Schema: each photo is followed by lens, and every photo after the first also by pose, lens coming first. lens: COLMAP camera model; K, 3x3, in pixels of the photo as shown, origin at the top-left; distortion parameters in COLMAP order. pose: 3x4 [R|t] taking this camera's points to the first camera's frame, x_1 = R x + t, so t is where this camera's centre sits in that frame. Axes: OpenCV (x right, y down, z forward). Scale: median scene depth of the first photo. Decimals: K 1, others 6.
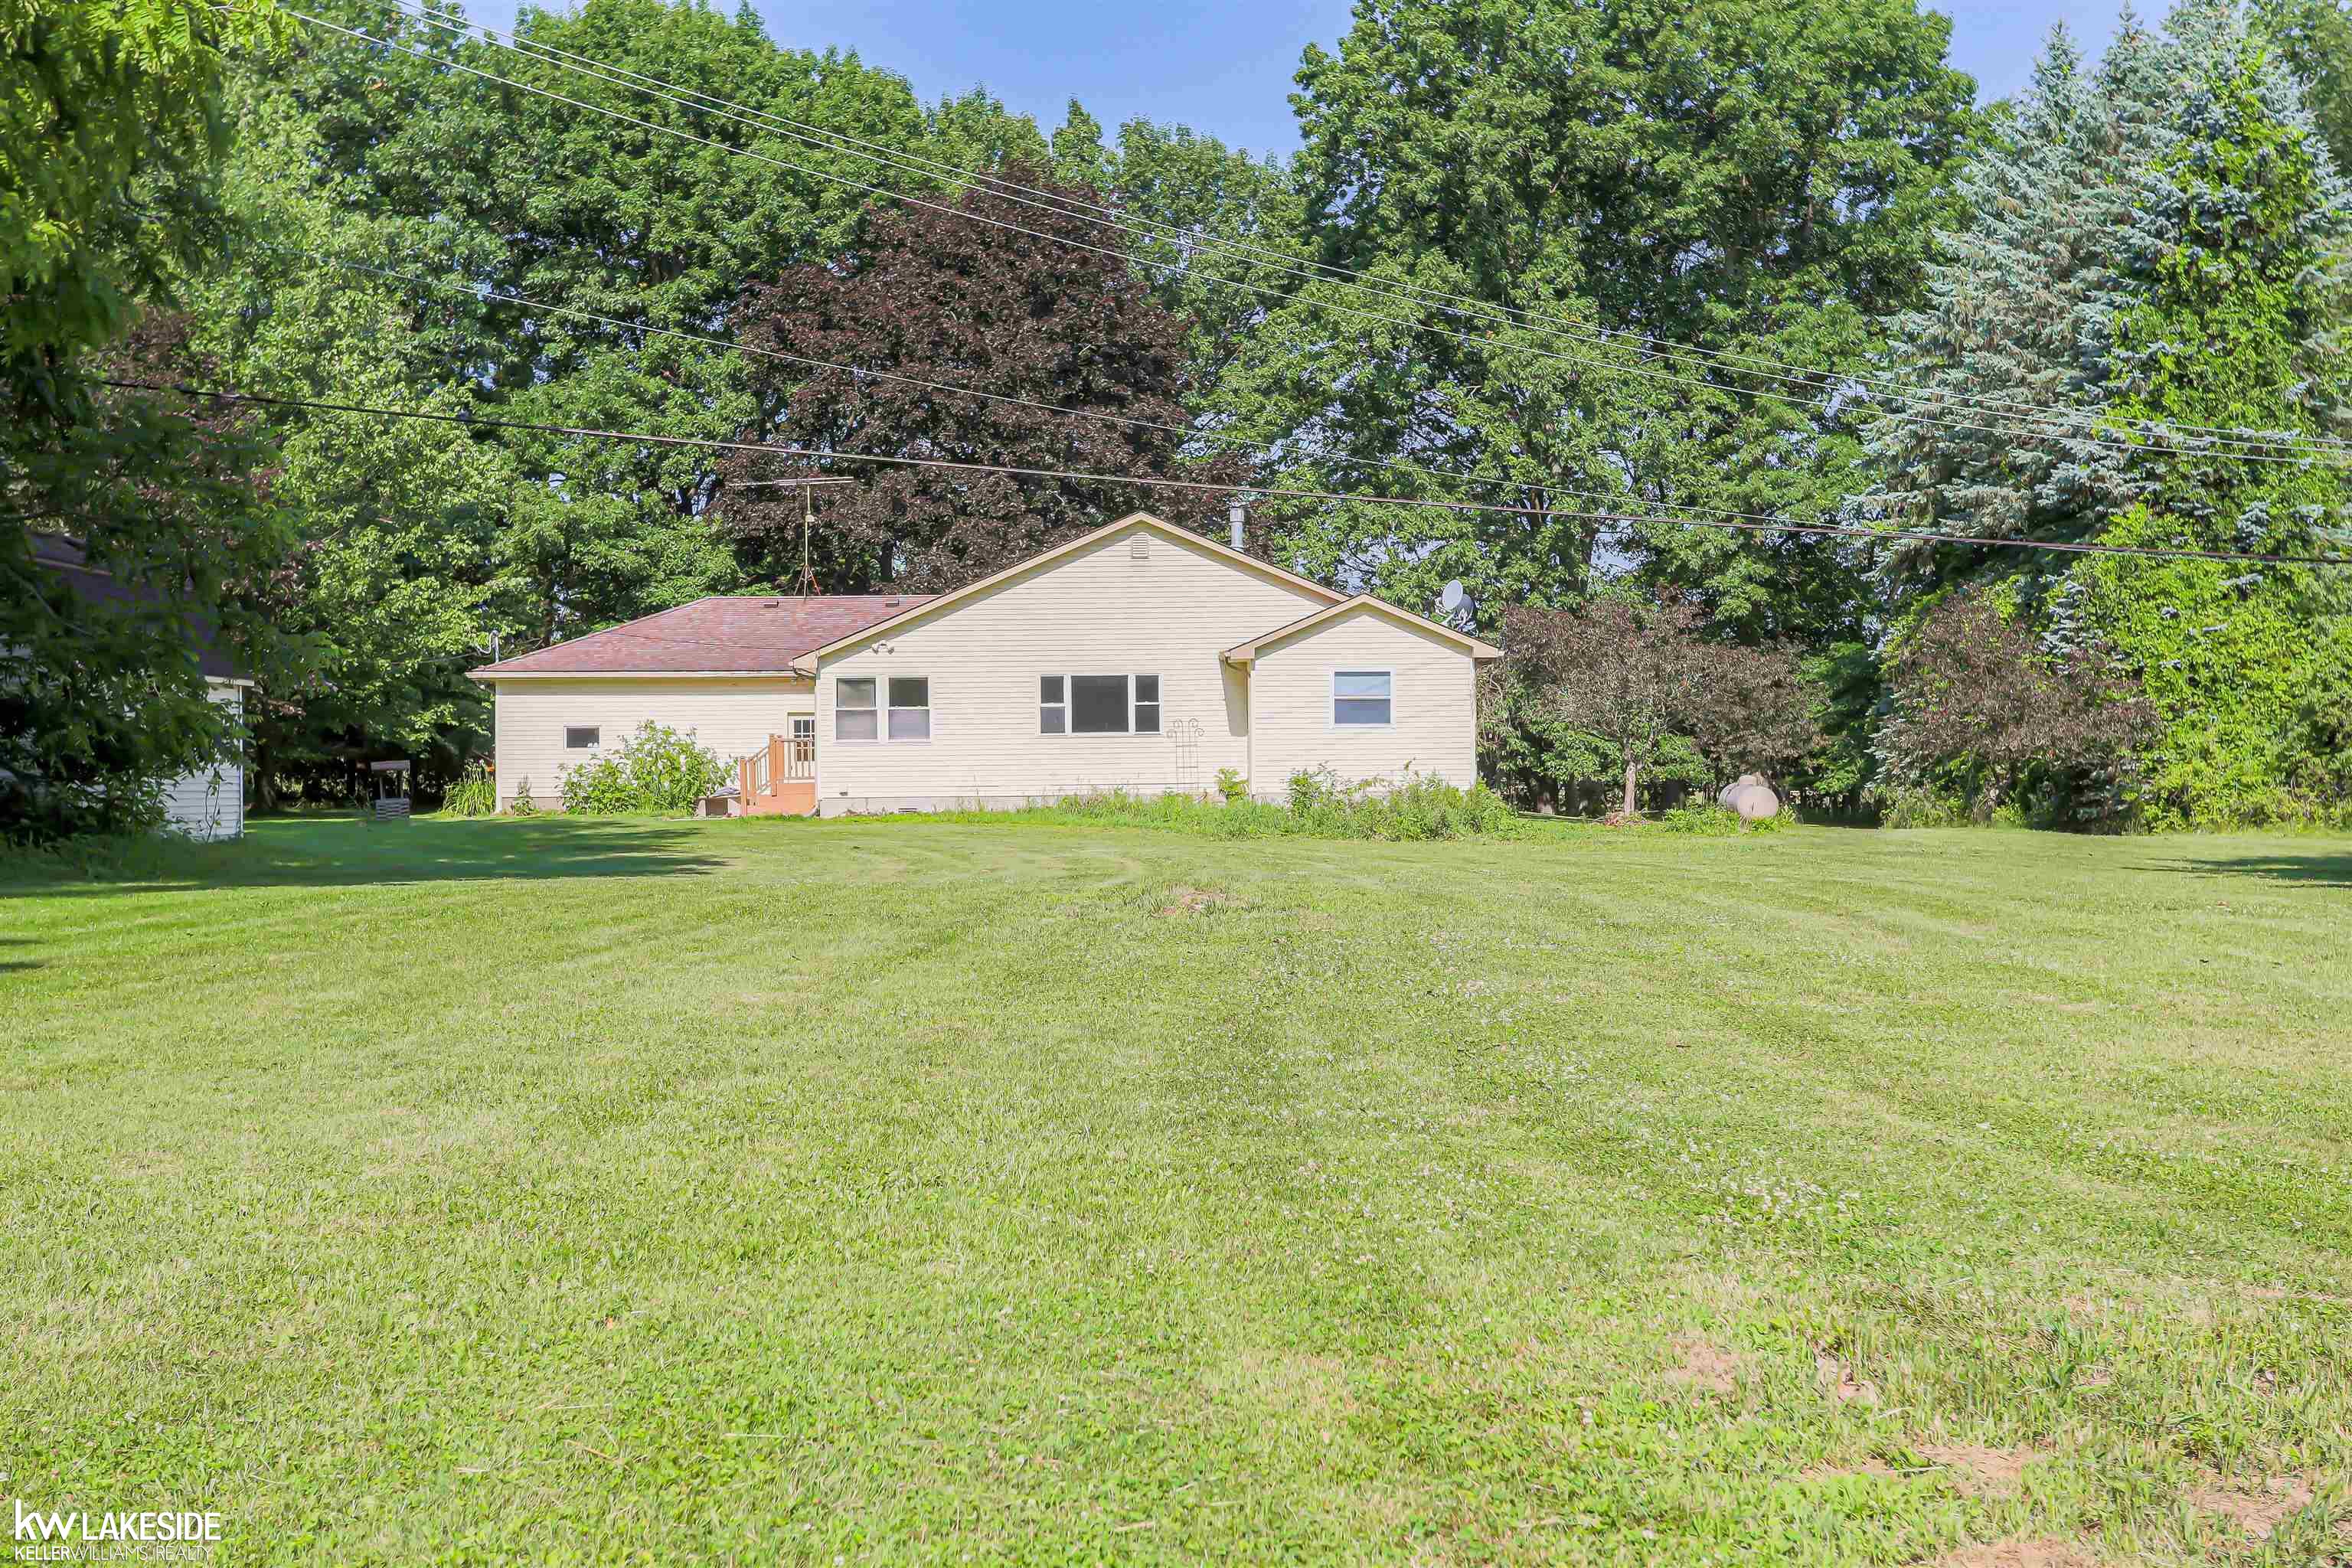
lens RADIAL K [[2762.4, 0, 1174.2], [0, 2762.4, 777.8], [0, 0, 1]] dist [0.075164, 0.031191]
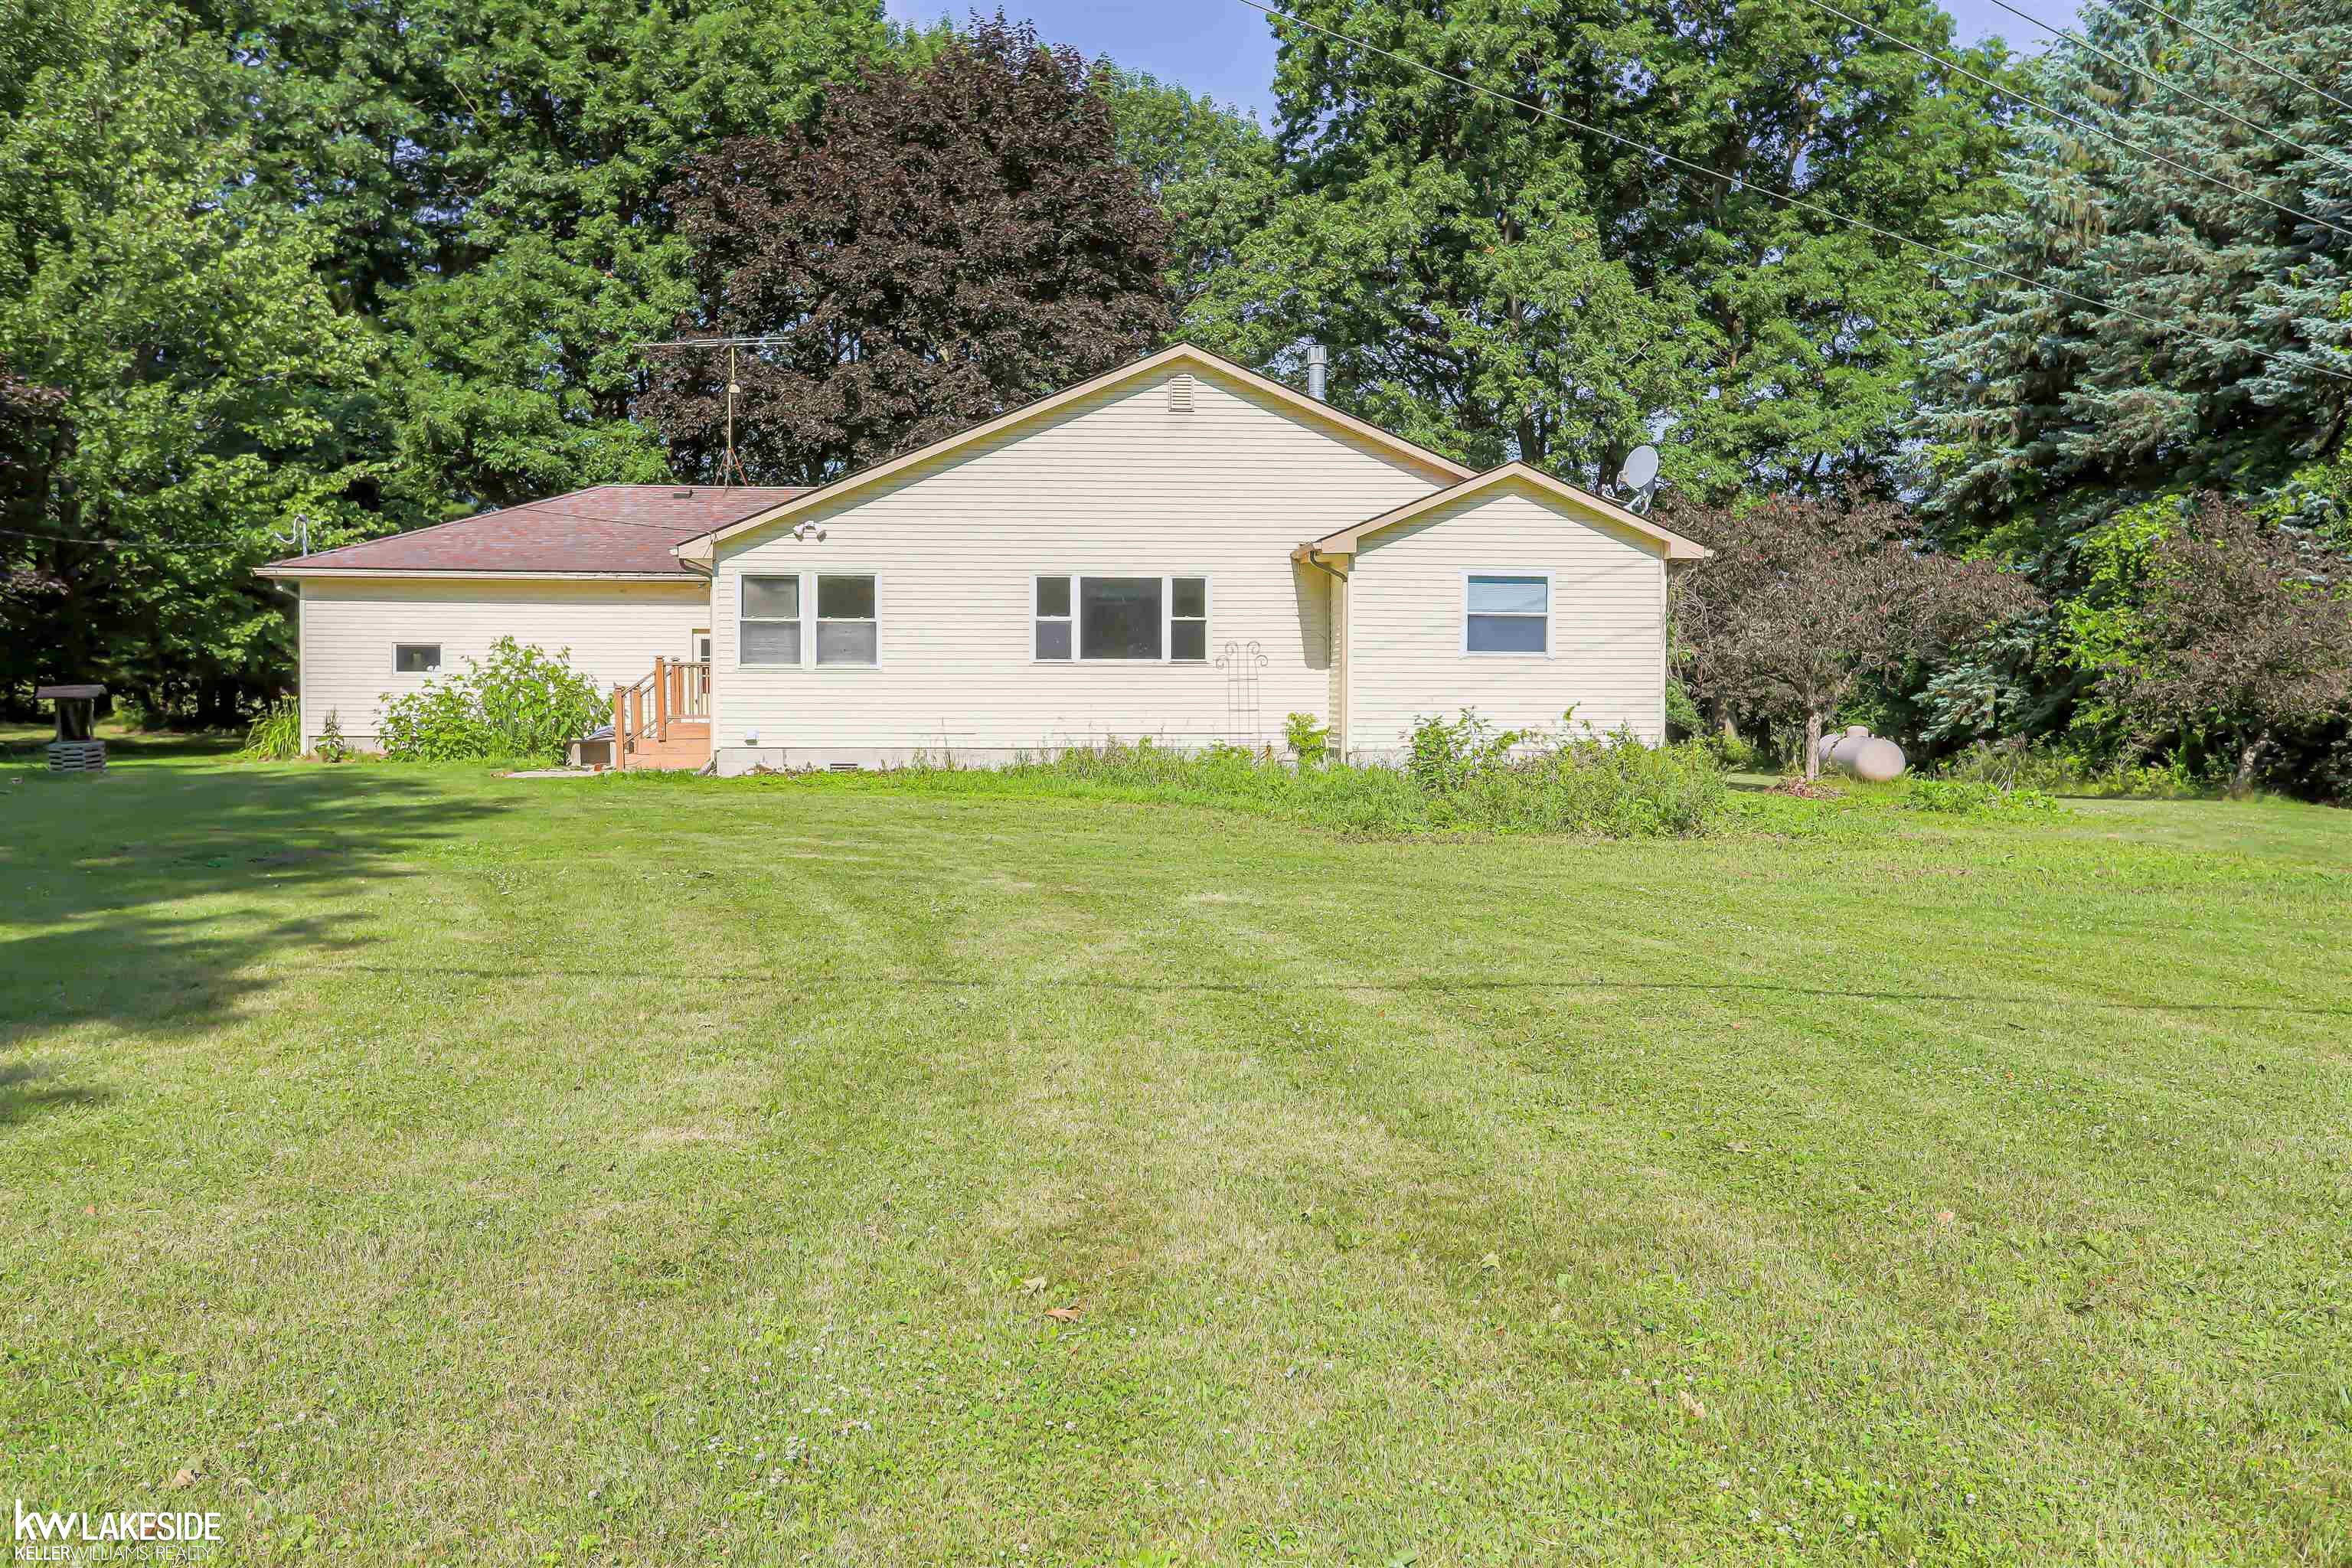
lens RADIAL K [[1945.4, 0, 1179.3], [0, 1945.4, 750.5], [0, 0, 1]] dist [0.005912, 0.003275]
pose [[0.998369, 0.012416, 0.055732, -0.029772], [-0.013692, 0.999651, 0.022580, -0.003515], [-0.055432, -0.023306, 0.998190, 0.381584]]
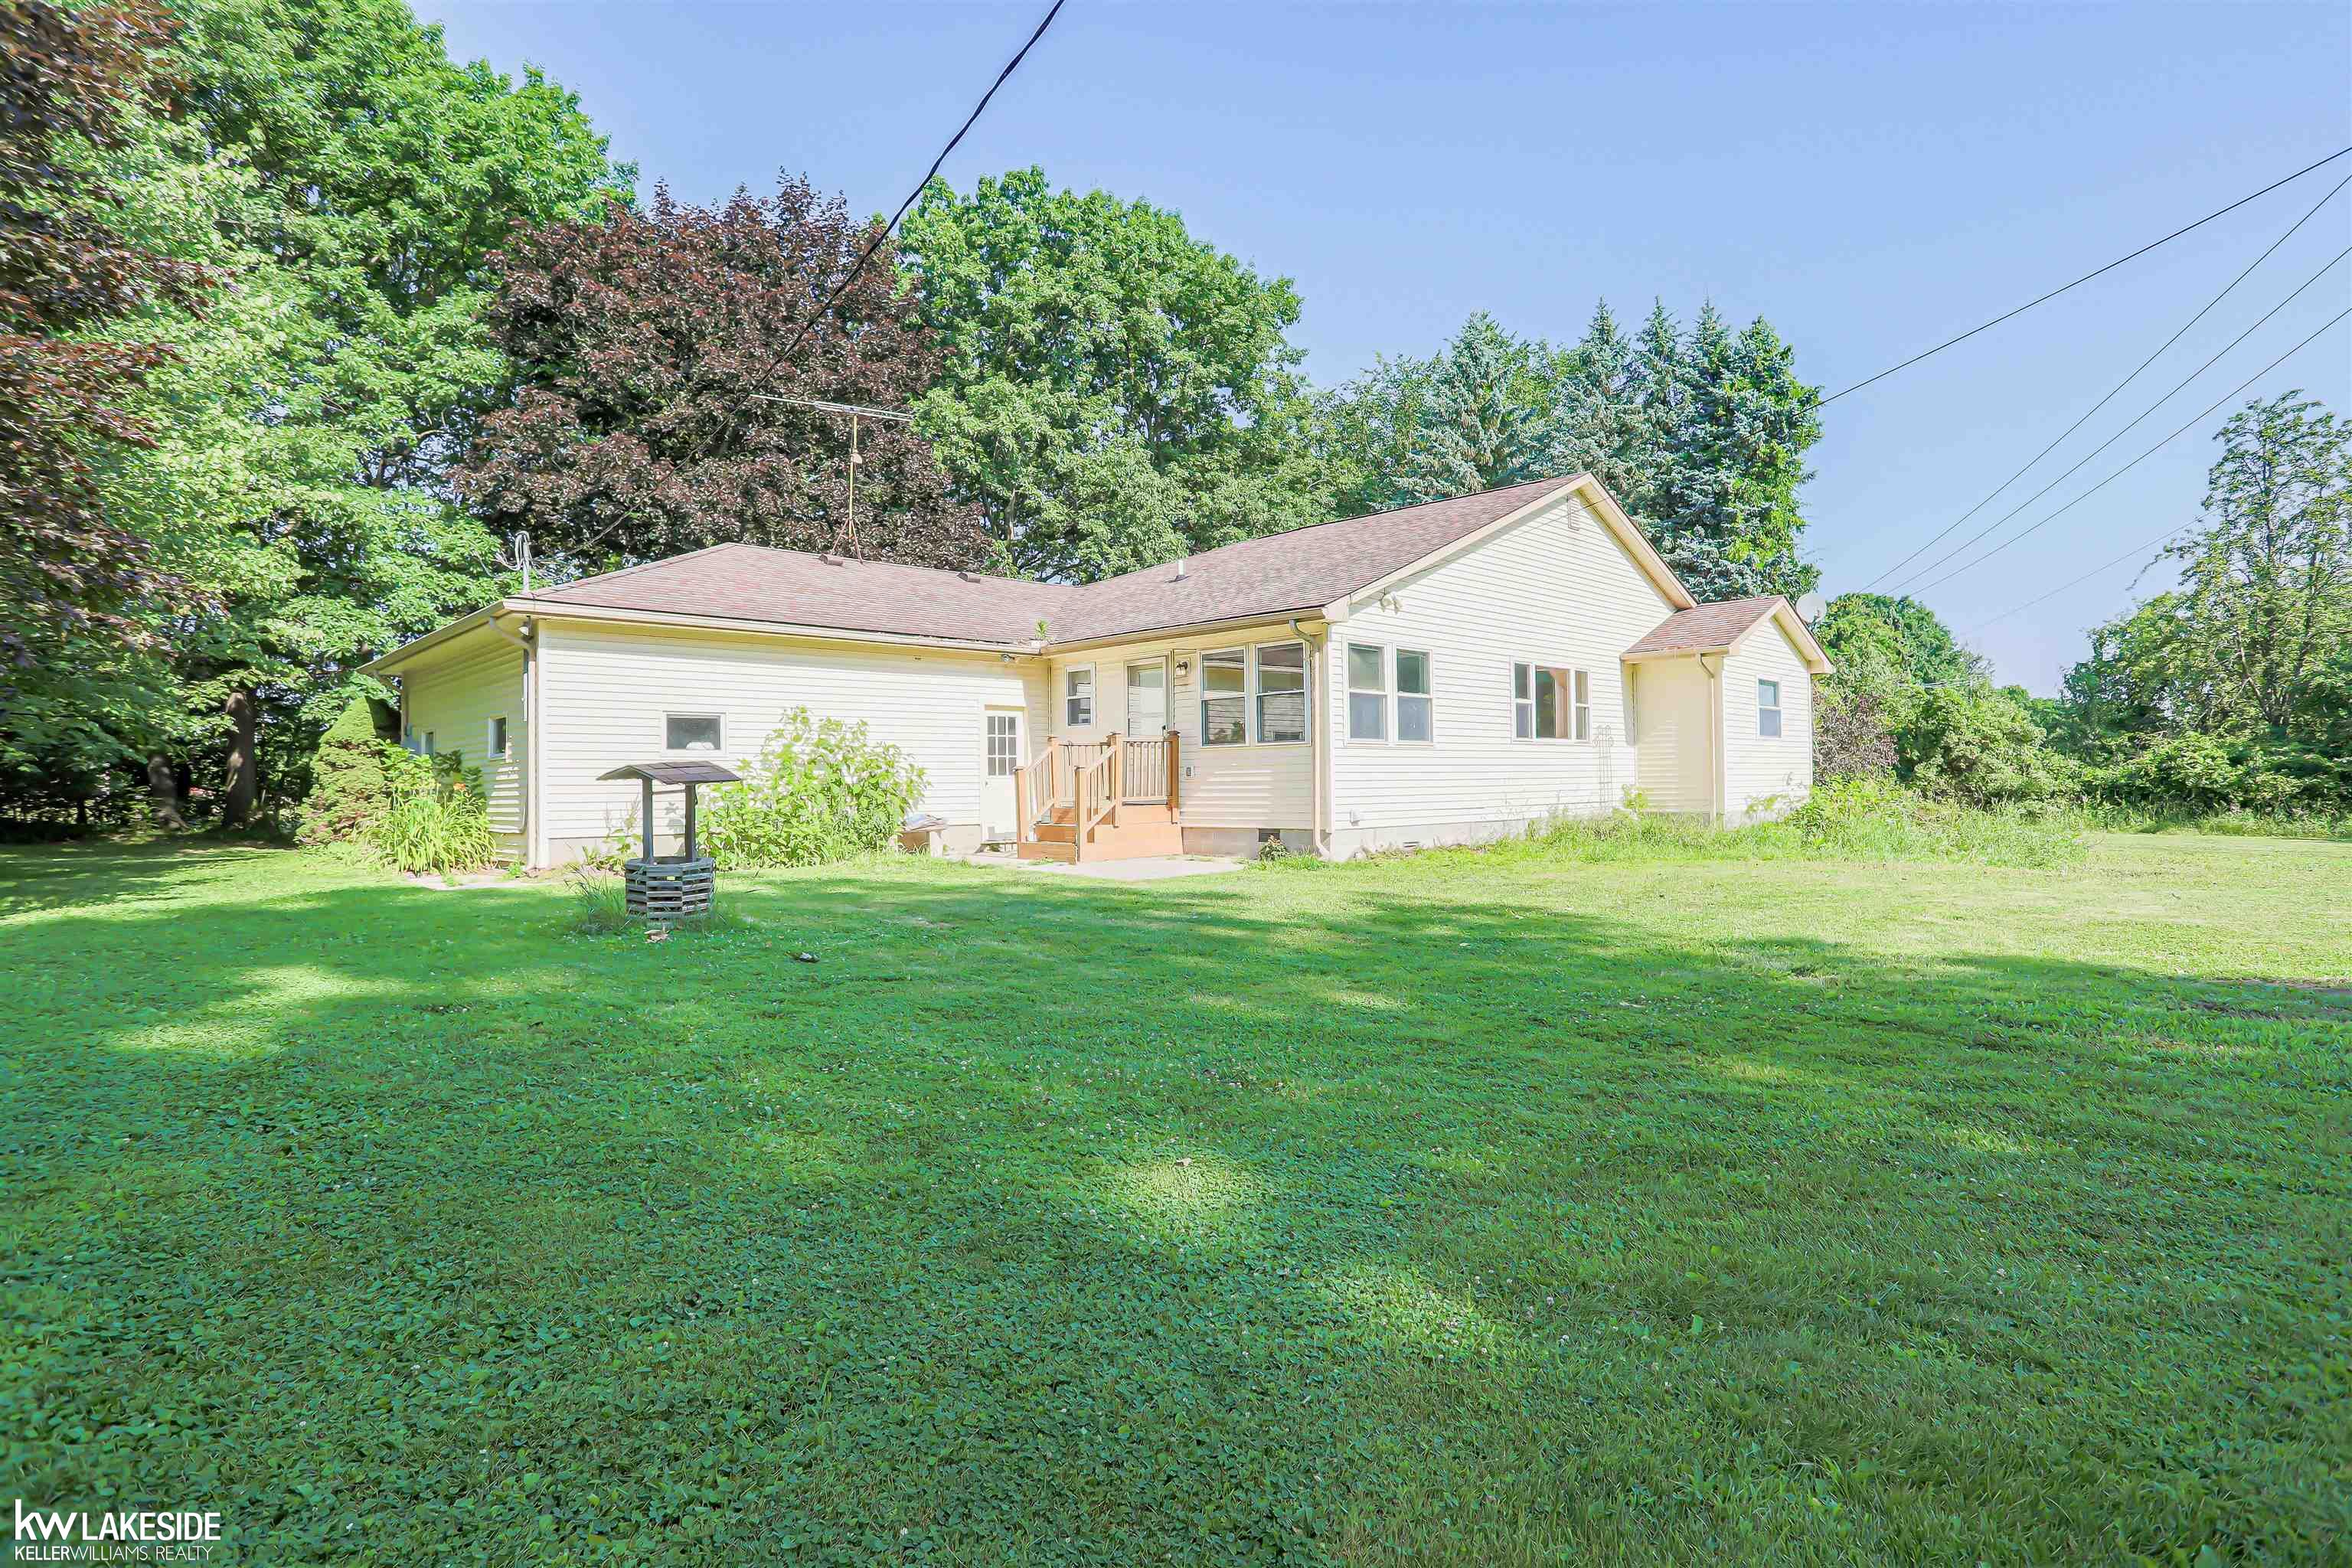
lens RADIAL K [[1258.5, 0, 1176.0], [0, 1258.5, 784.0], [0, 0, 1]] dist [-0.062324, 0.000851]
pose [[0.742290, 0.004297, 0.670065, -0.261819], [0.003107, 0.999947, -0.009854, -0.000349], [-0.670071, 0.009396, 0.742237, 0.610737]]
